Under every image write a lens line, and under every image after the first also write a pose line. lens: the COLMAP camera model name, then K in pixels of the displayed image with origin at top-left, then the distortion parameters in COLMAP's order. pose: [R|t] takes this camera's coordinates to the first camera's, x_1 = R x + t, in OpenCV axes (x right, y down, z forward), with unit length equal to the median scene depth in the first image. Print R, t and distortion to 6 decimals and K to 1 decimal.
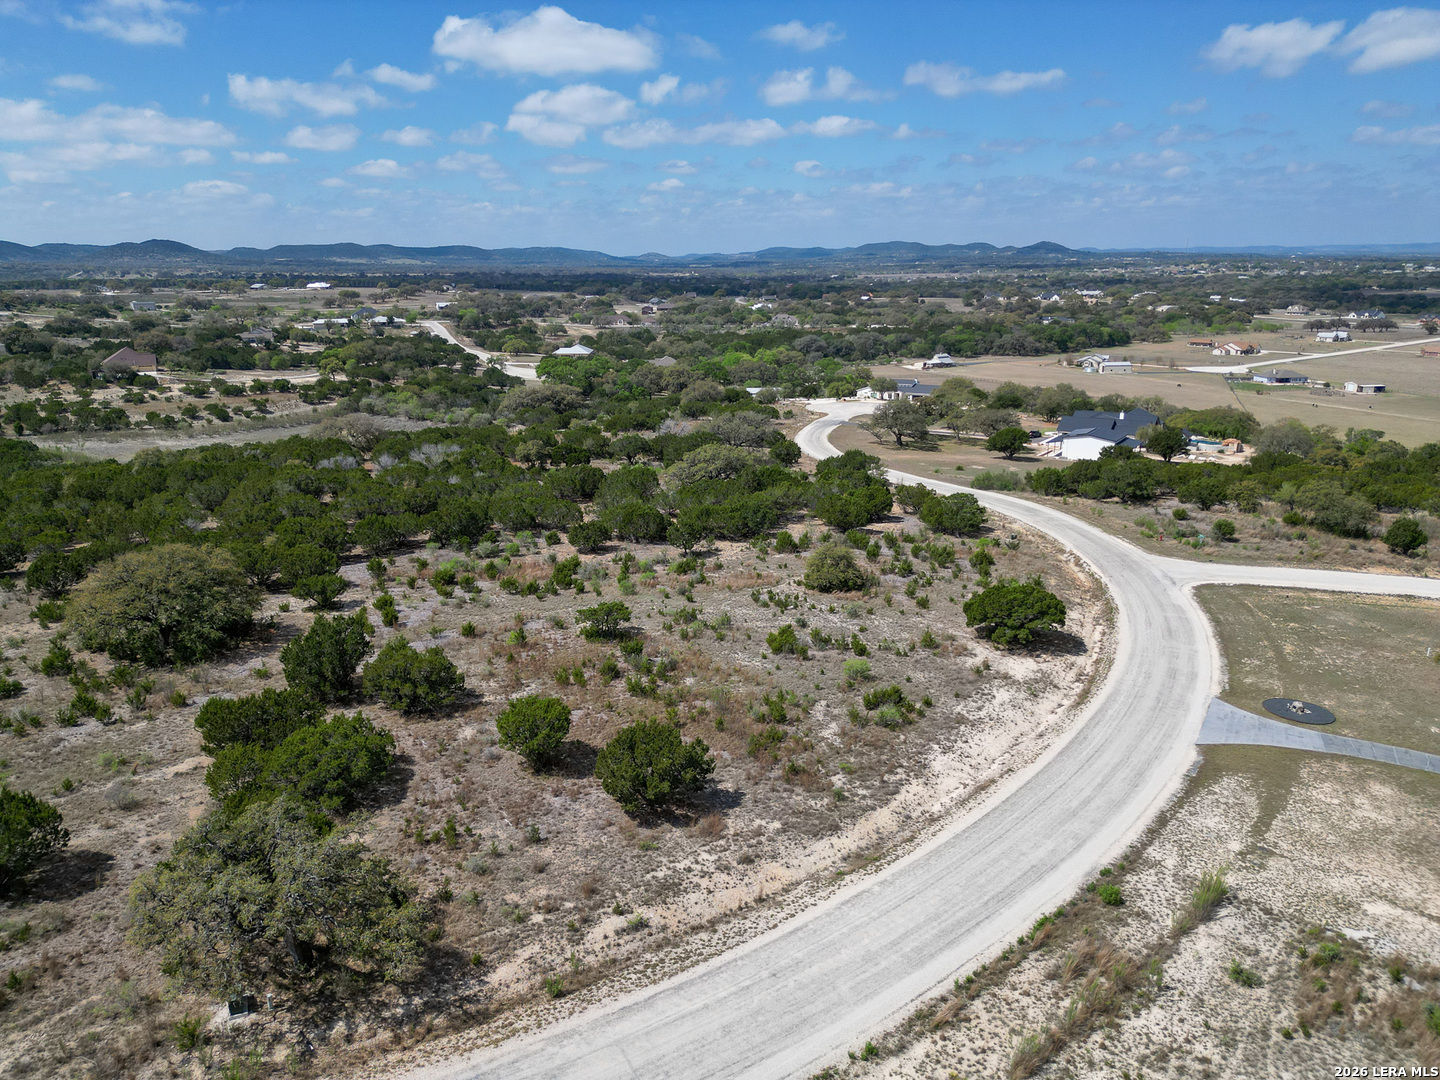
lens RADIAL K [[998.8, 0, 726.0], [0, 998.8, 592.4], [0, 0, 1]] dist [0.063458, -0.059400]
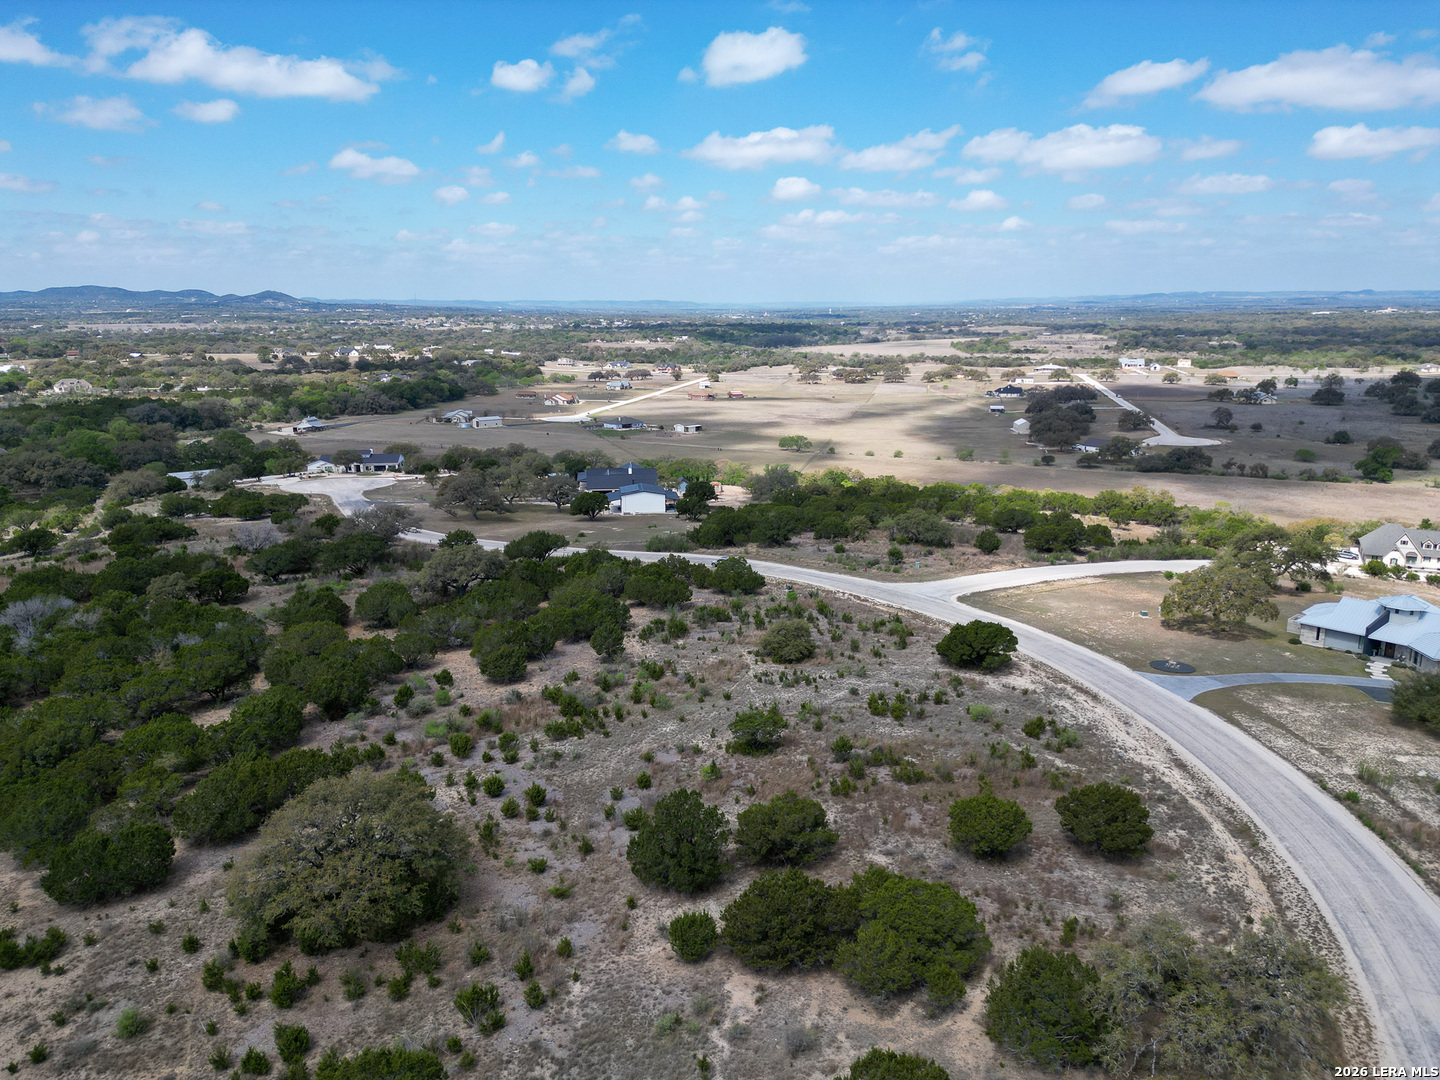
lens RADIAL K [[998.8, 0, 726.0], [0, 998.8, 592.4], [0, 0, 1]] dist [0.063458, -0.059400]
pose [[0.754663, -0.171563, 0.633286, -0.142985], [0.199420, 0.979522, 0.027720, -0.027363], [-0.625073, 0.105371, 0.773422, 0.040025]]
